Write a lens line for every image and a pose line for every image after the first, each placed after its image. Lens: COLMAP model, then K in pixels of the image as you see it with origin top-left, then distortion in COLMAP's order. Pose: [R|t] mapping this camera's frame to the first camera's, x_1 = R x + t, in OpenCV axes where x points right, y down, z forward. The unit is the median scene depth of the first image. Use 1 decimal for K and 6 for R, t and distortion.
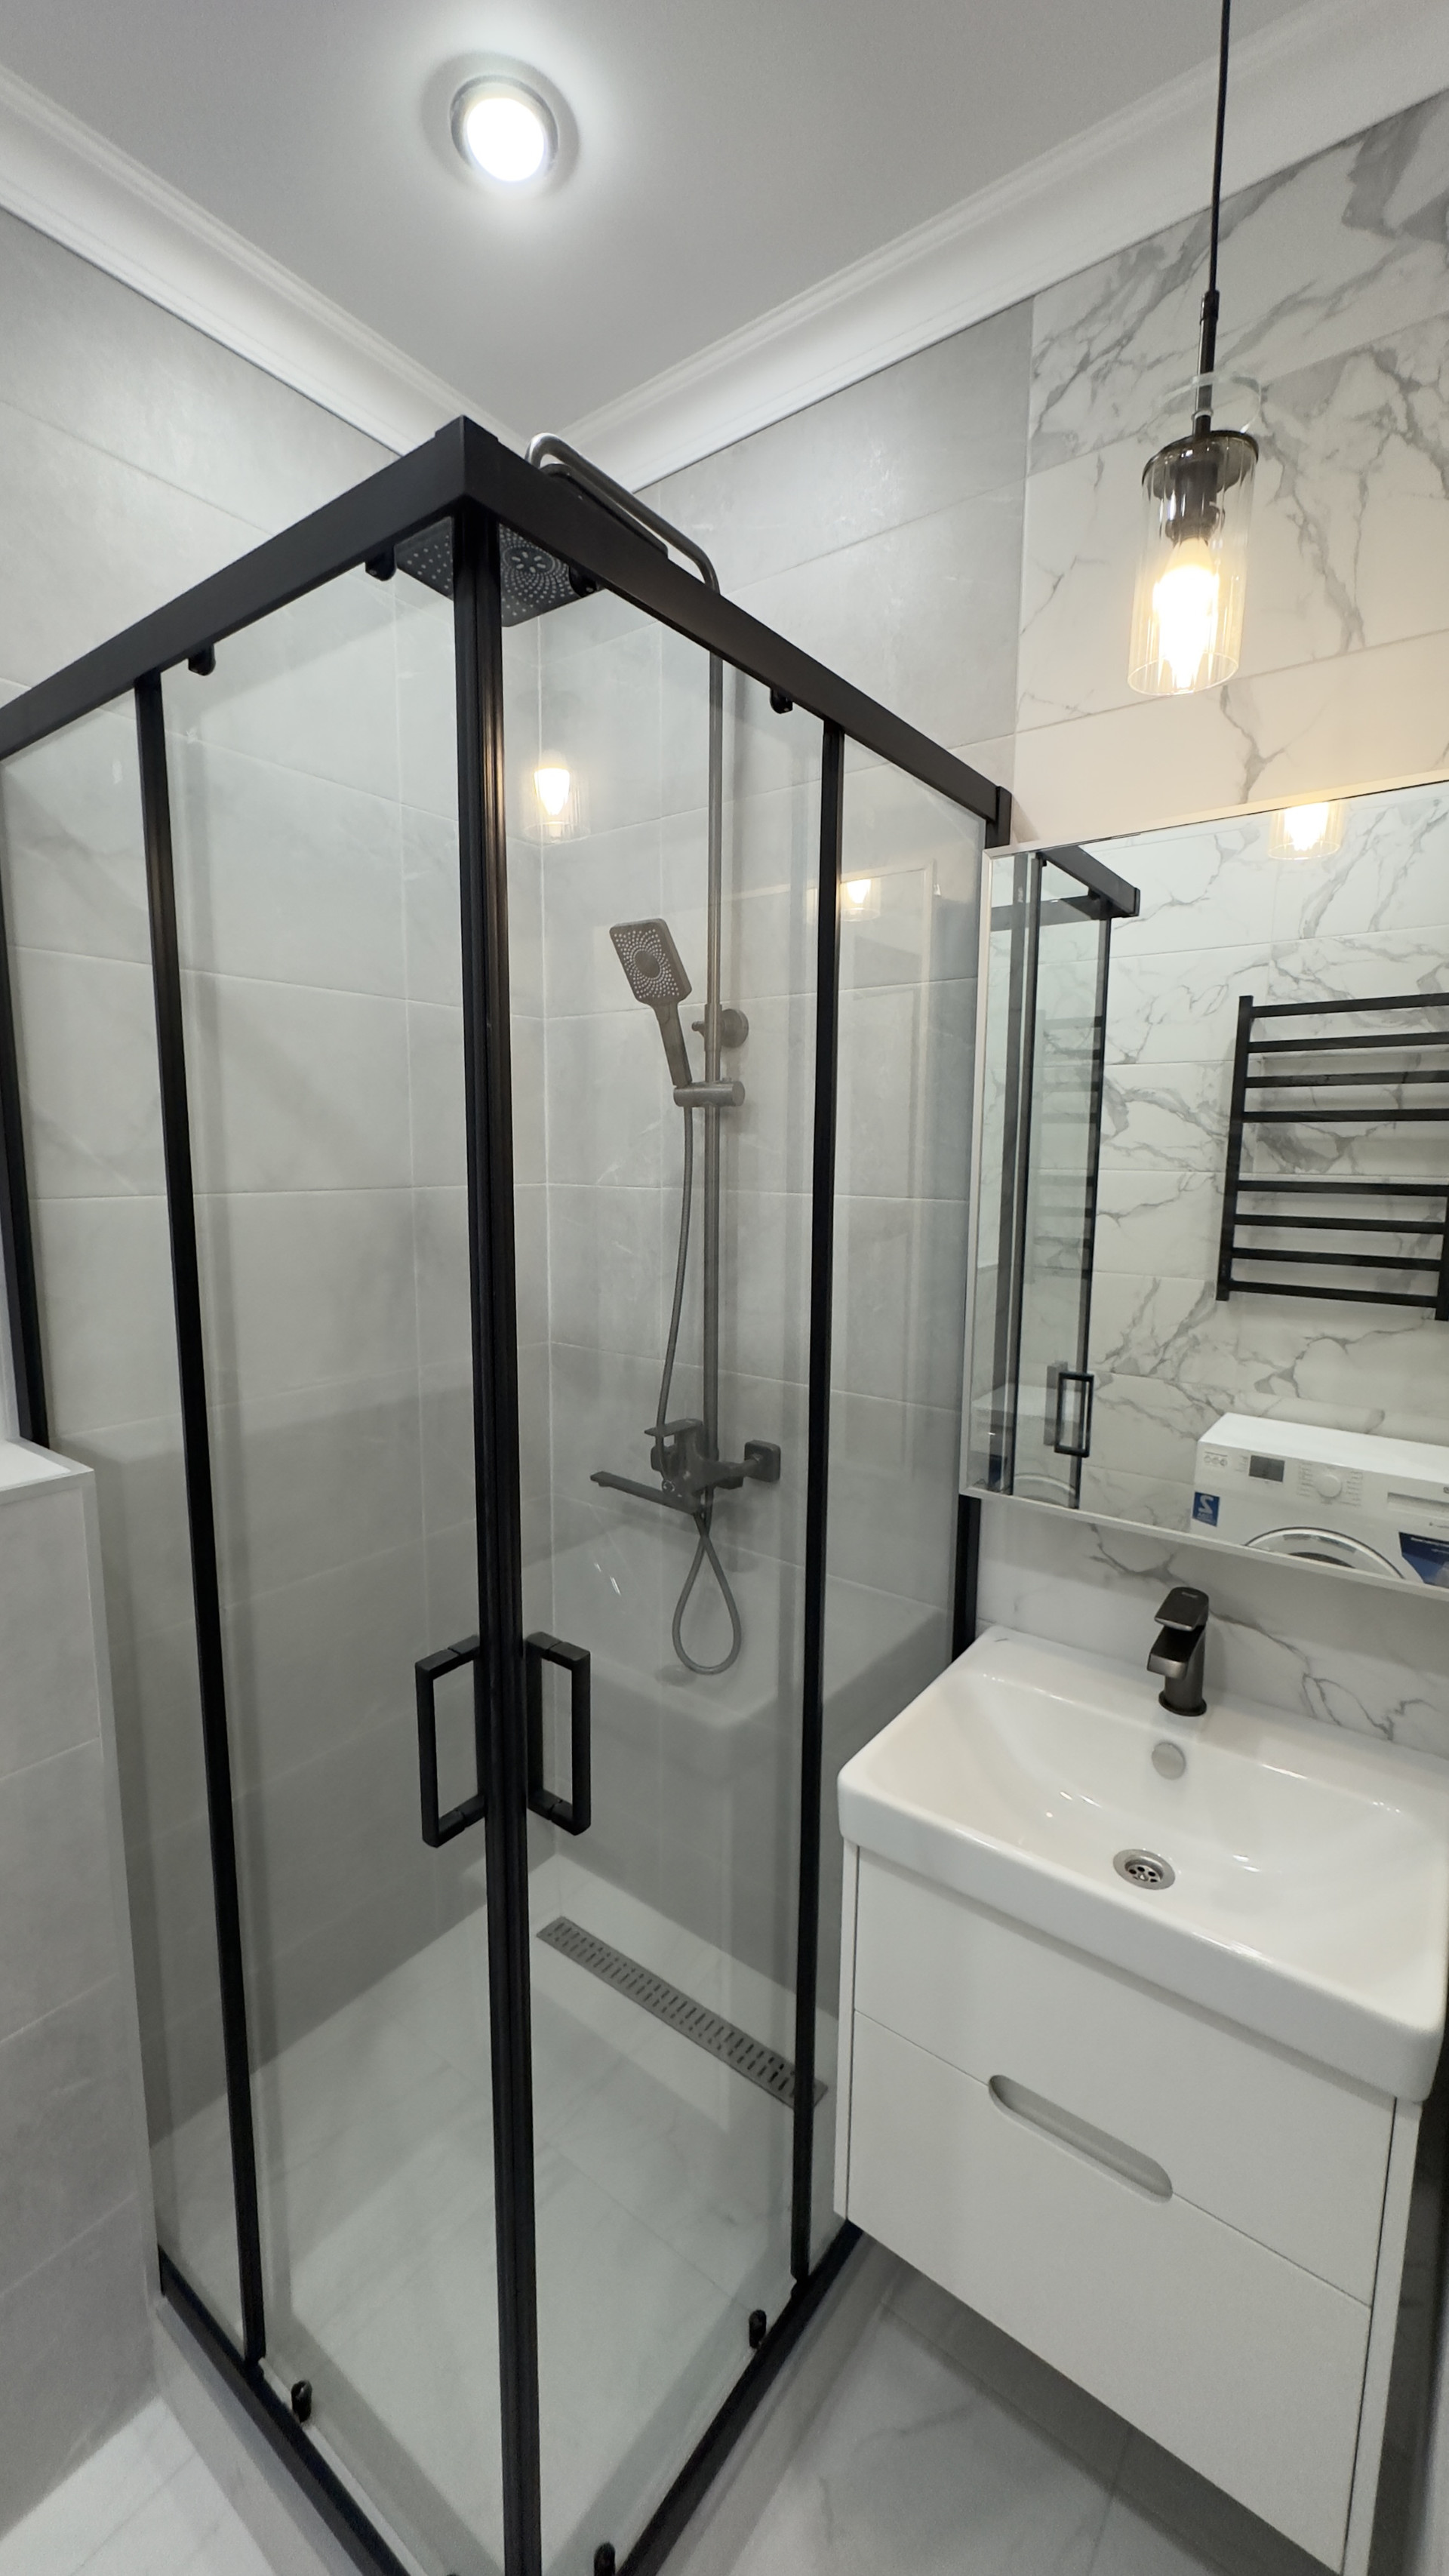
lens RADIAL K [[1028.0, 0, 732.8], [0, 1028.0, 1294.2], [0, 0, 1]] dist [0.000282, -0.000284]
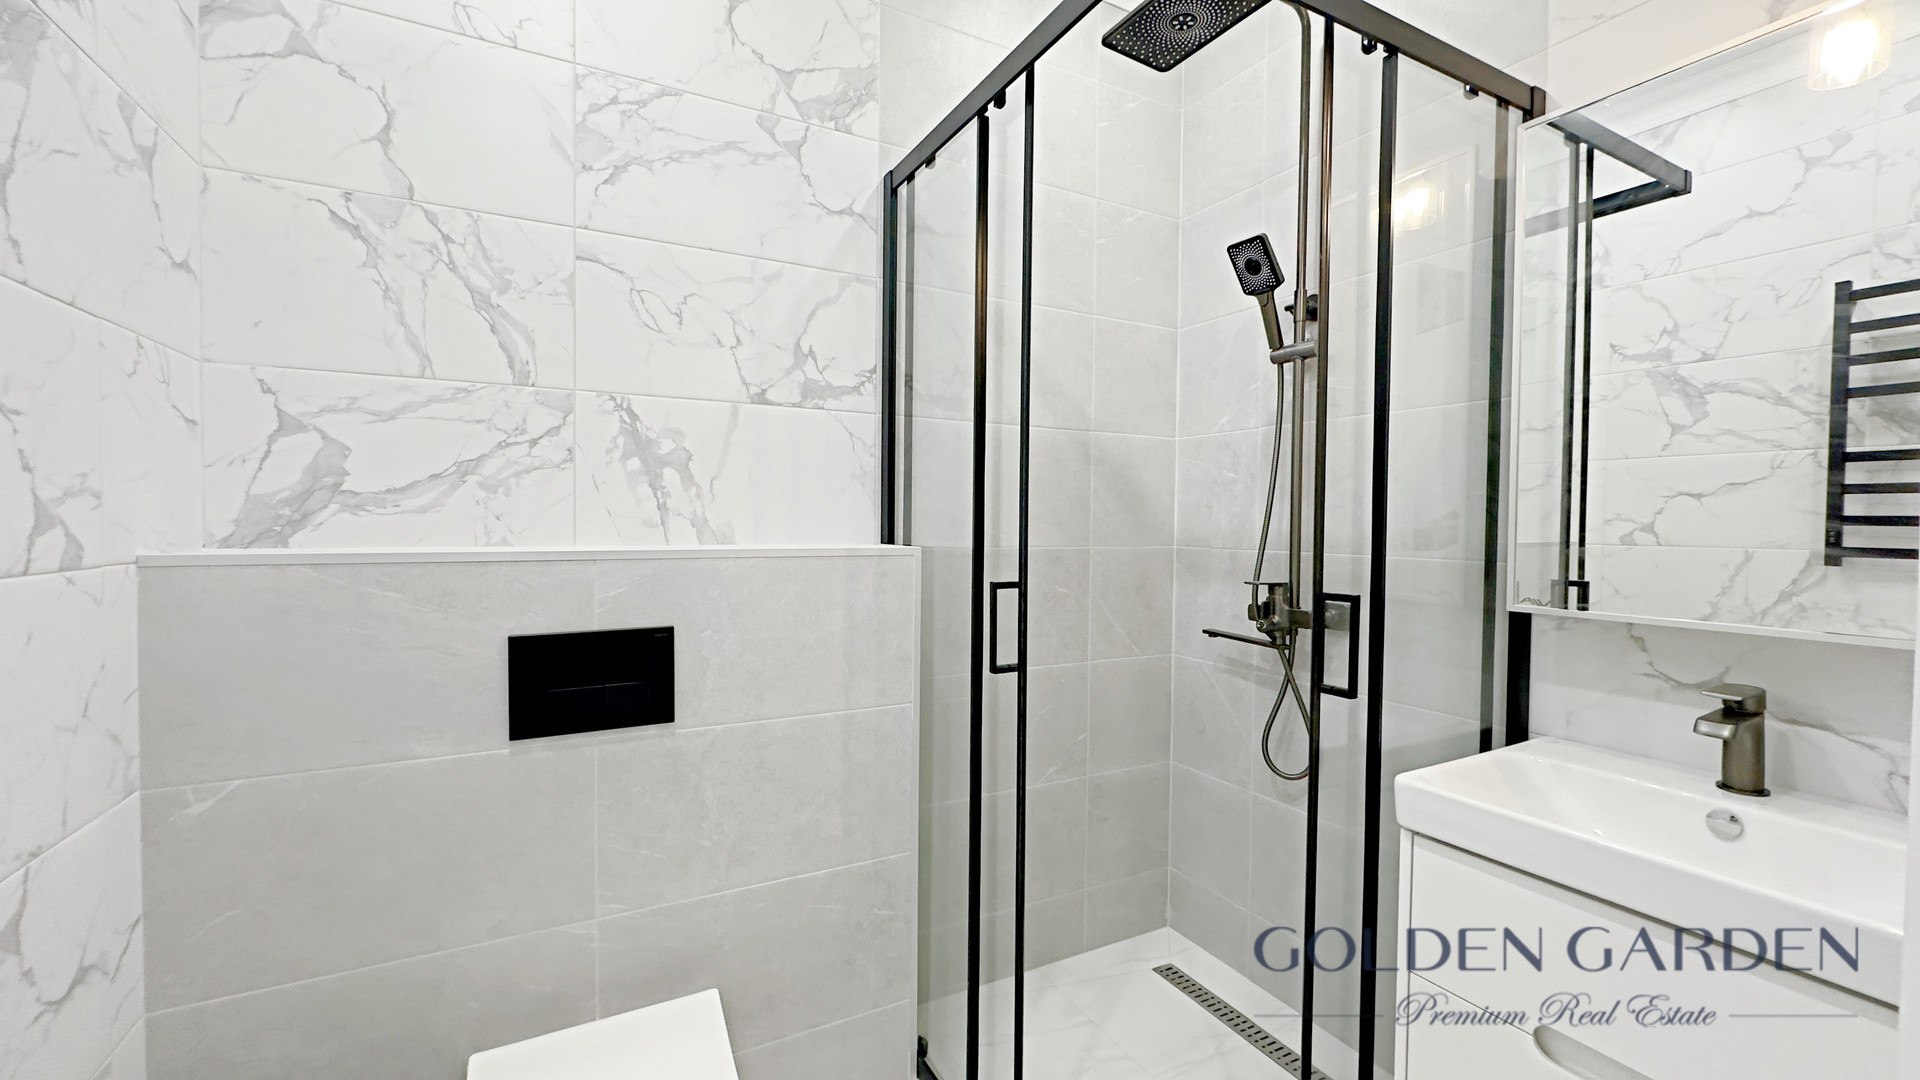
lens RADIAL K [[766.2, 0, 960.0], [0, 766.2, 540.0], [0, 0, 1]] dist [0.000282, -0.000284]
pose [[0.906632, 0.008594, -0.421834, 0.004288], [-0.059682, 0.992352, -0.108056, 0.206549], [0.417679, 0.123143, 0.900211, -0.126044]]
